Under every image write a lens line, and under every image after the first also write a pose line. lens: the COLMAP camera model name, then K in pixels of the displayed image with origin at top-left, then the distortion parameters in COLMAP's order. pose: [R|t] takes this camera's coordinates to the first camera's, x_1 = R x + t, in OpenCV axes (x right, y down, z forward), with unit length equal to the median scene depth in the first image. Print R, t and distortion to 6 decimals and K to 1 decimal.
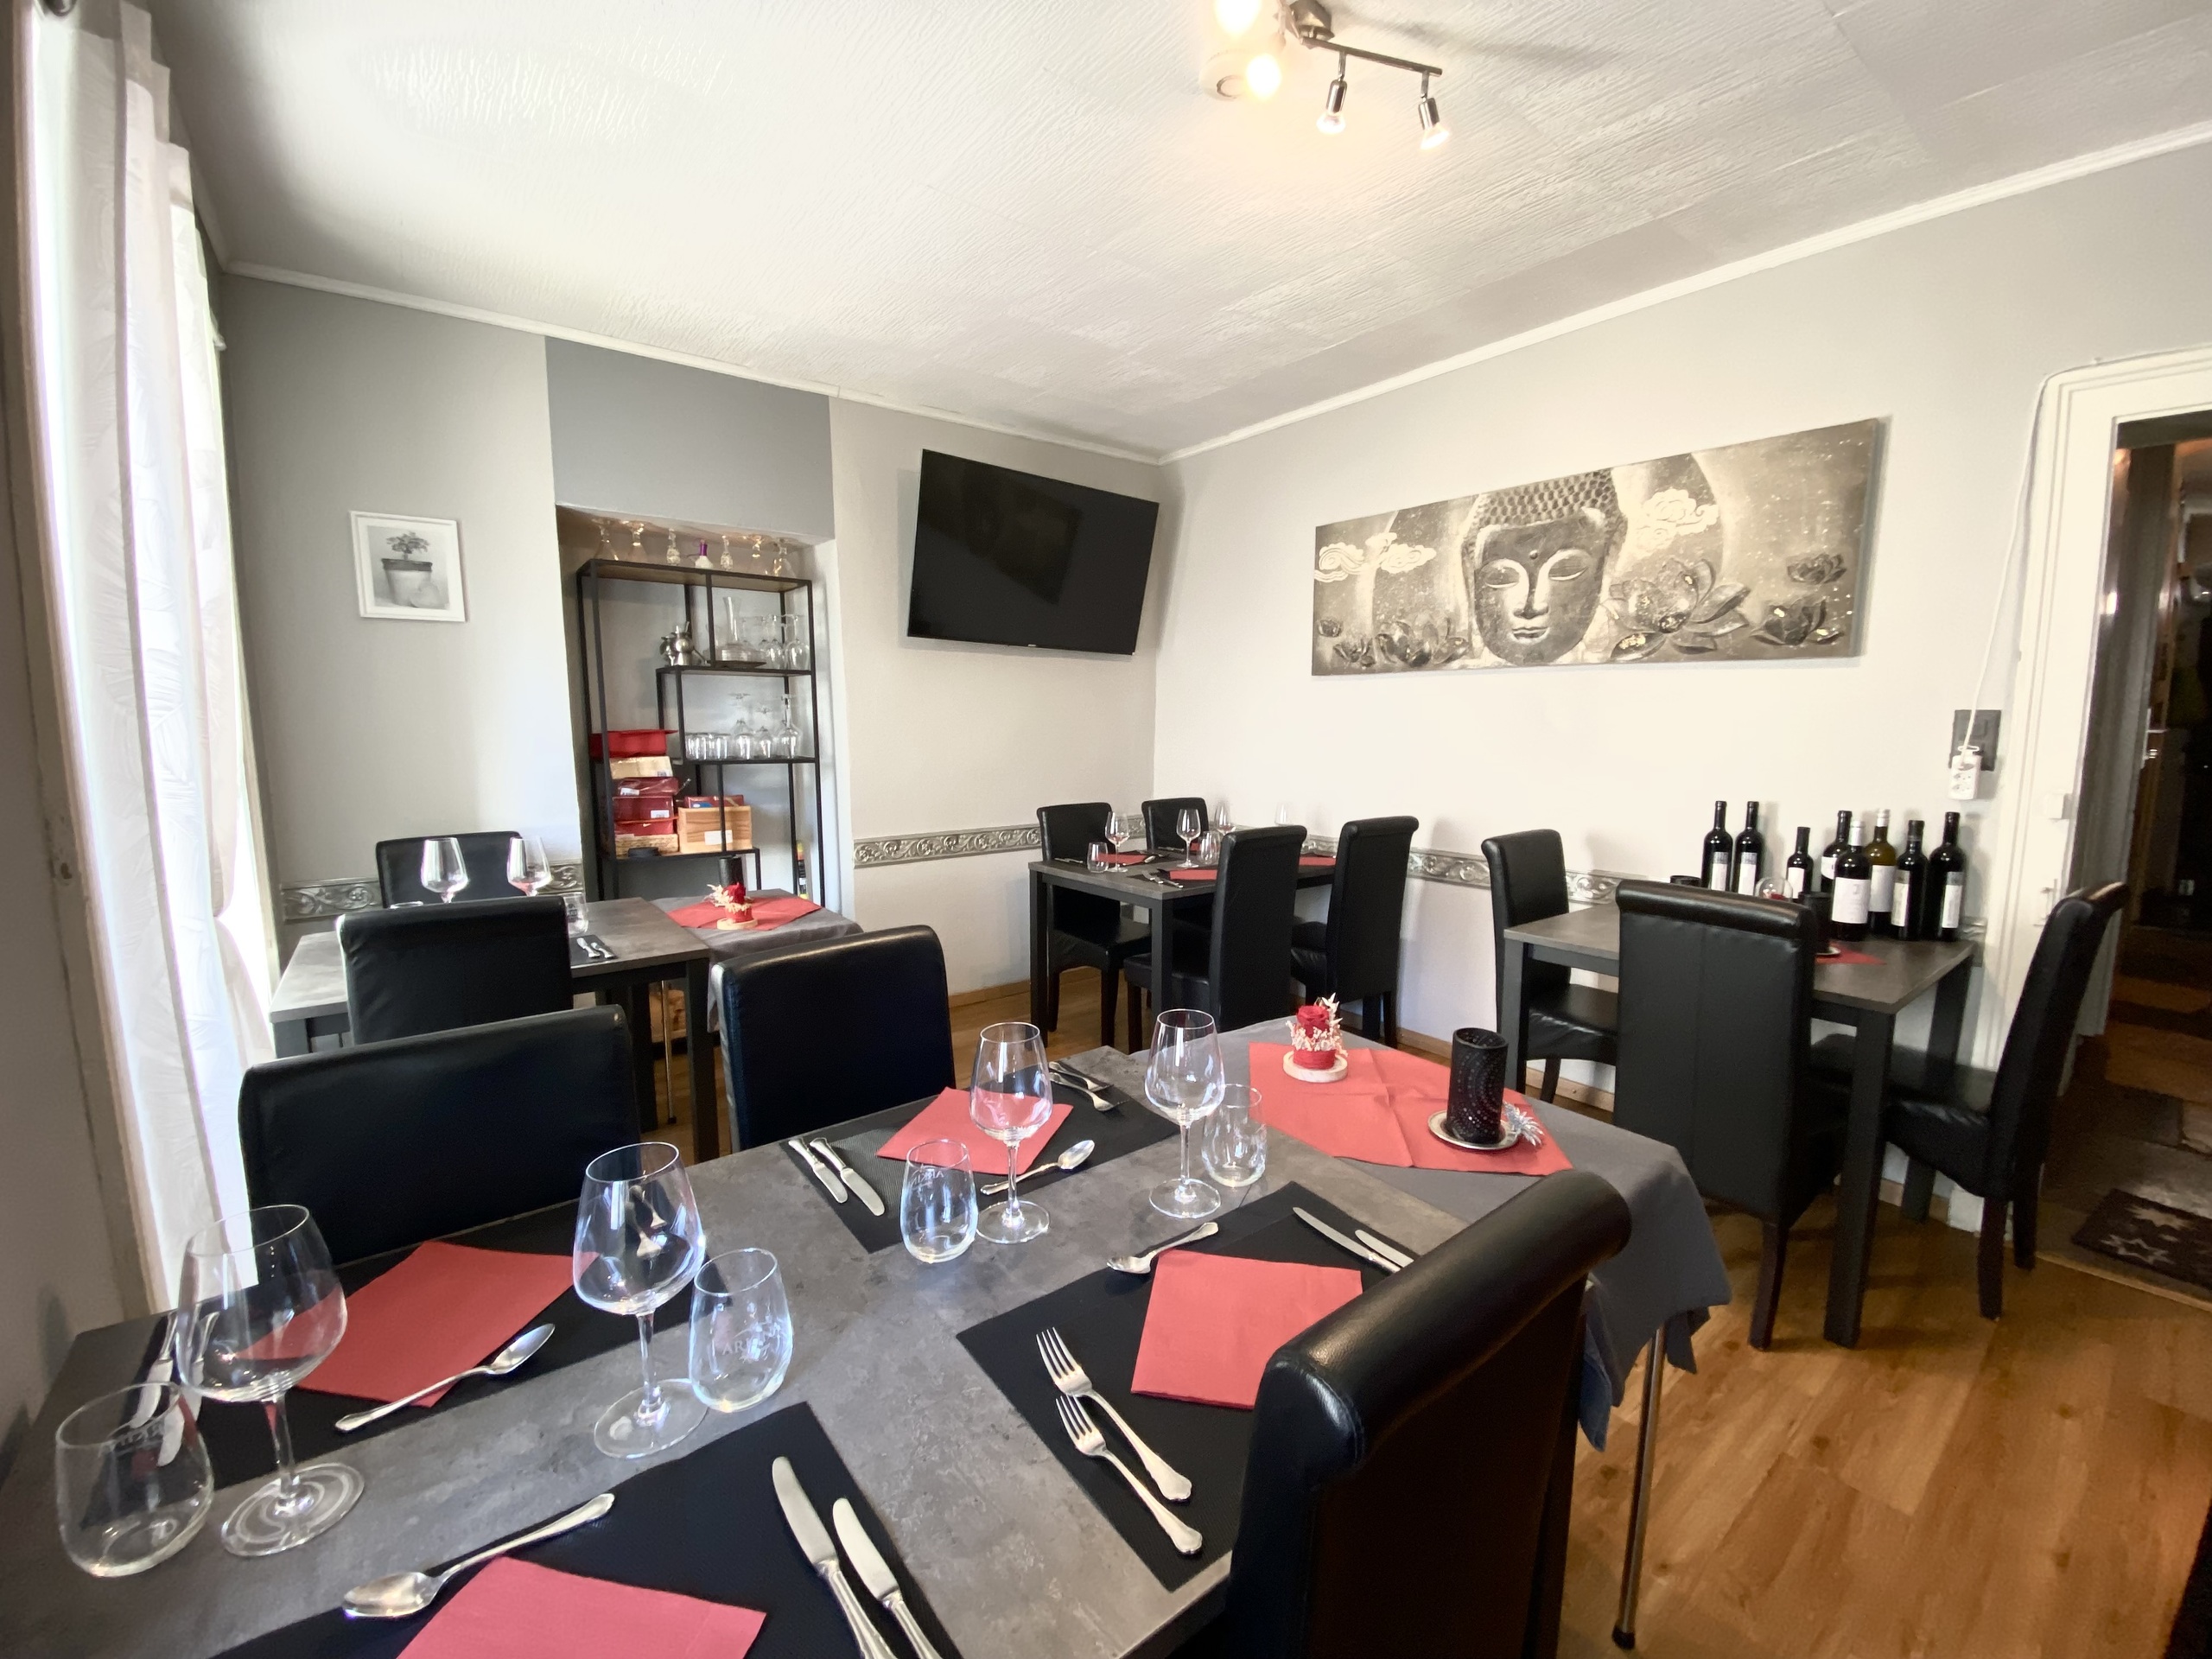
lens RADIAL K [[898.9, 0, 1106.0], [0, 898.9, 829.5], [0, 0, 1]] dist [0.000413, -0.000050]
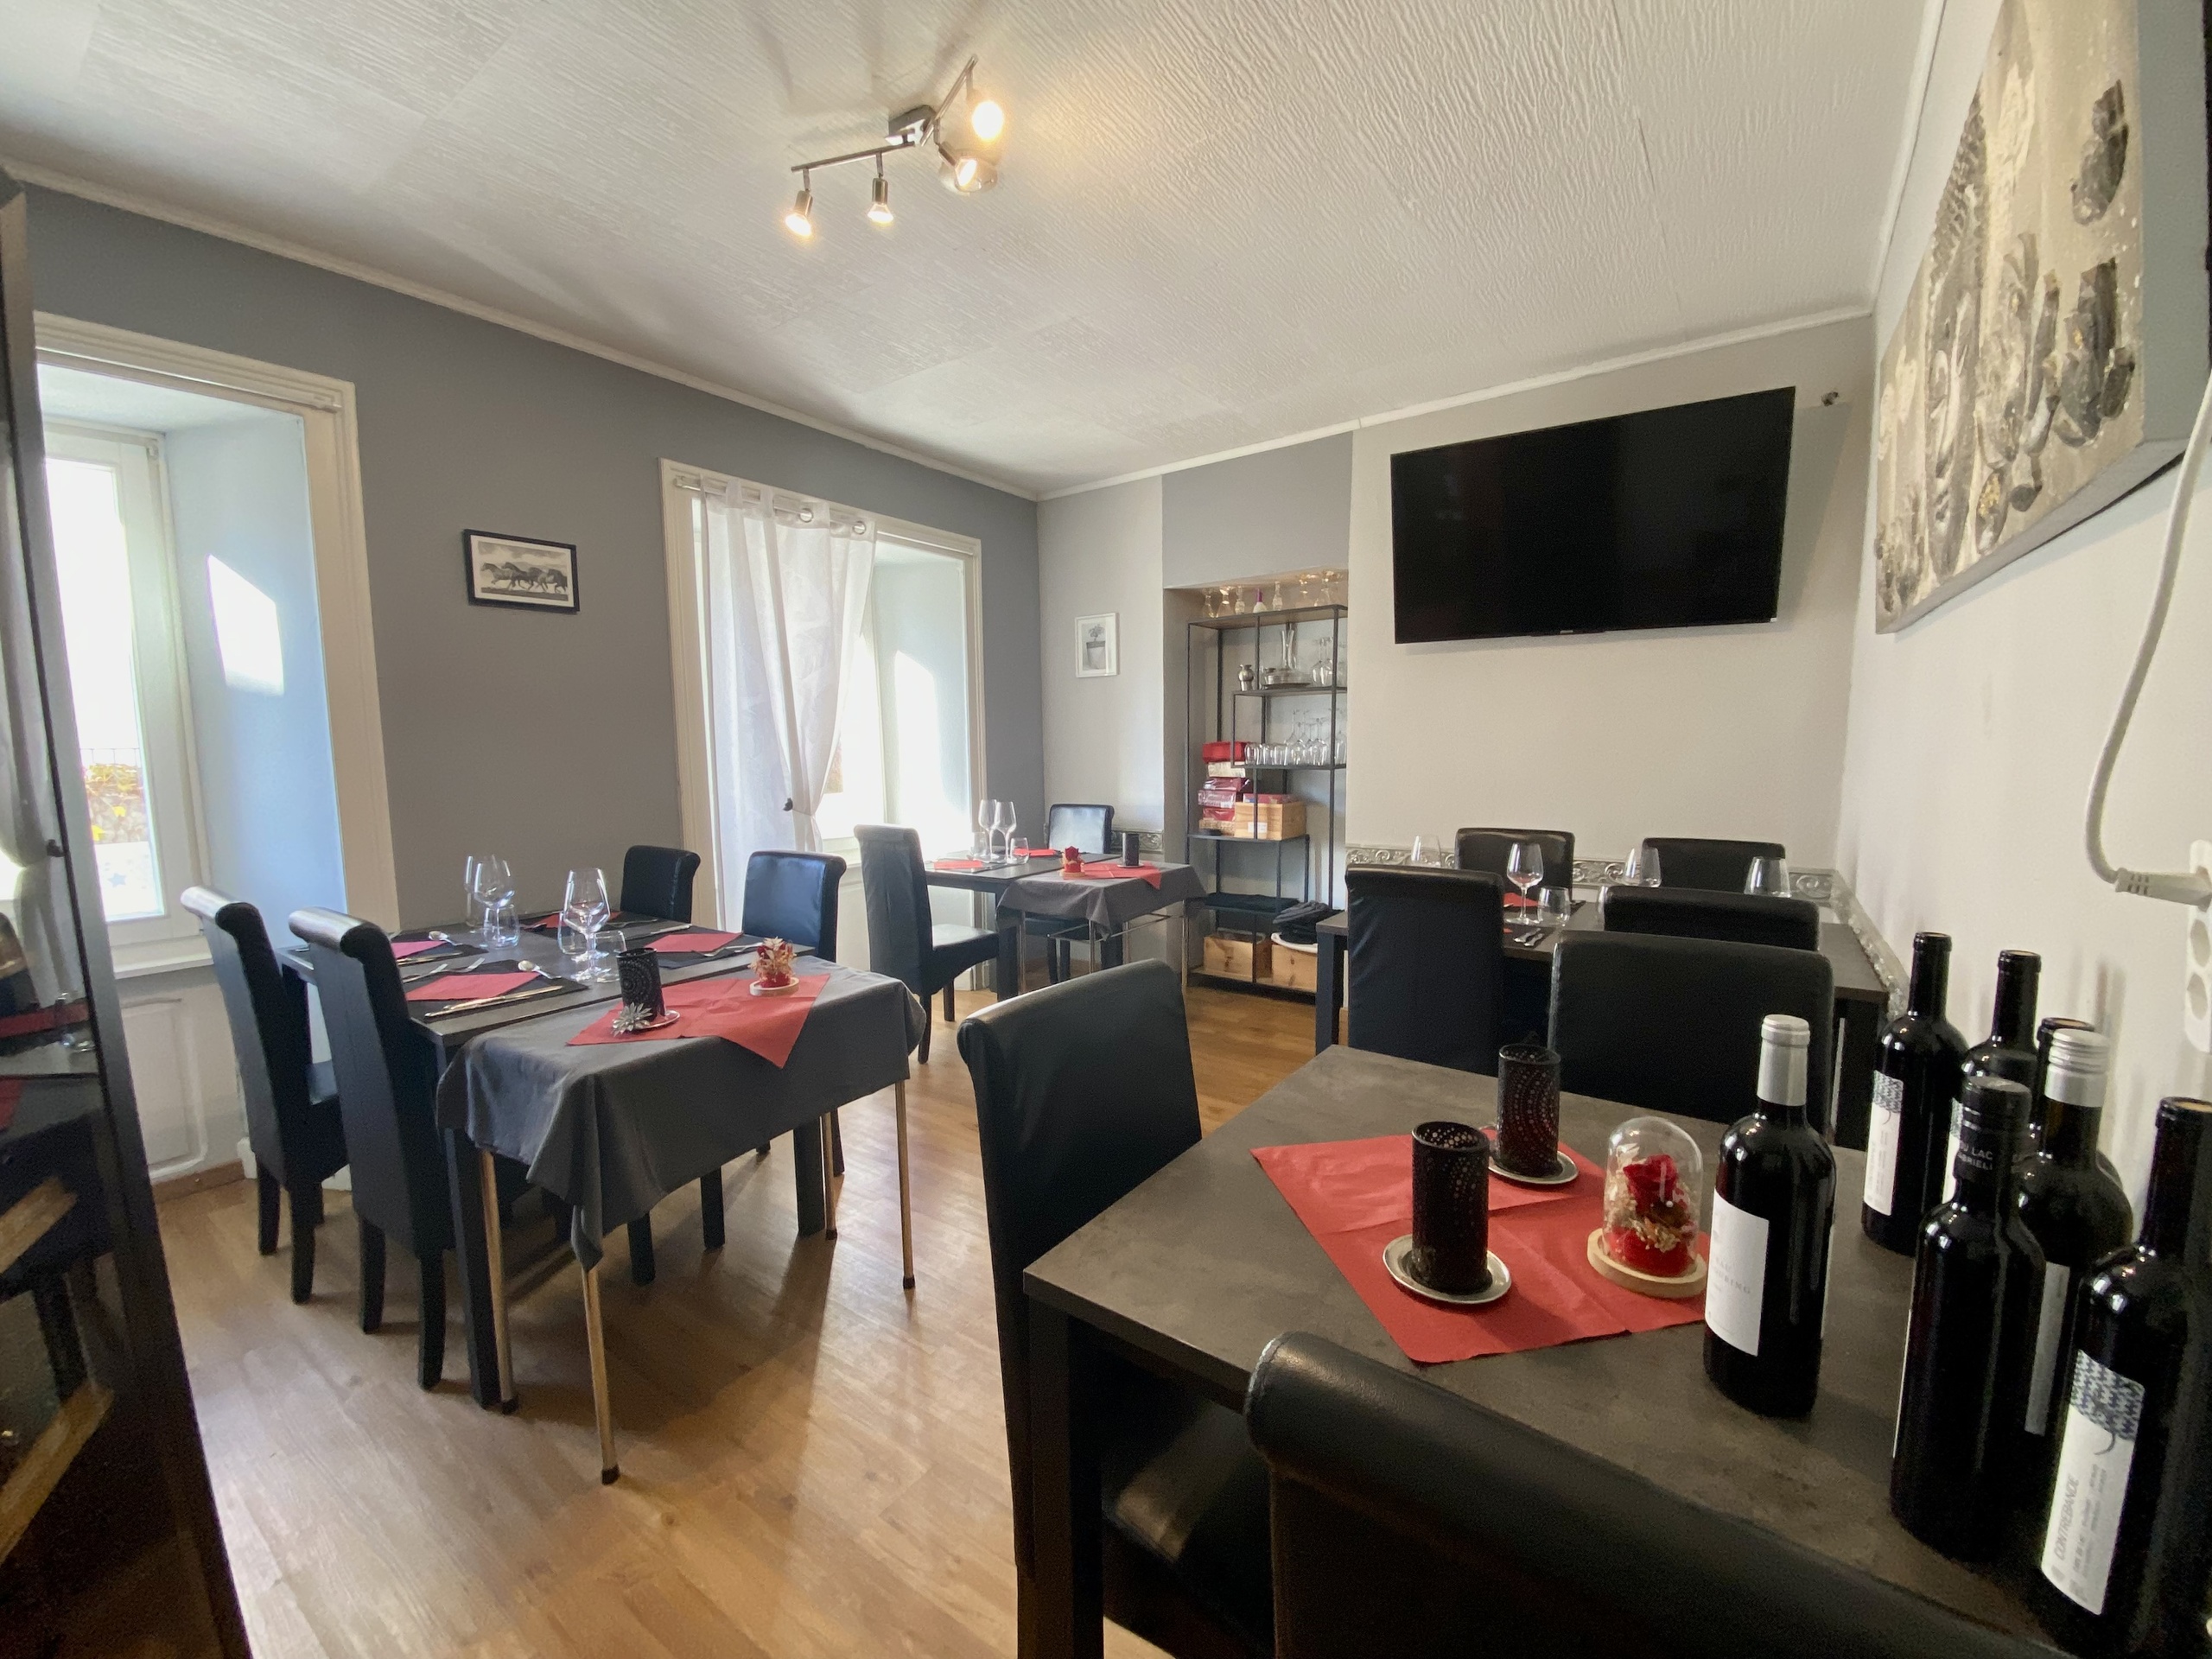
lens RADIAL K [[898.9, 0, 1106.0], [0, 898.9, 829.5], [0, 0, 1]] dist [0.000413, -0.000050]
pose [[0.272532, 0.086698, -0.958233, 0.716576], [-0.105333, 0.992634, 0.059853, -0.043385], [0.956364, 0.084622, 0.279656, 0.474893]]
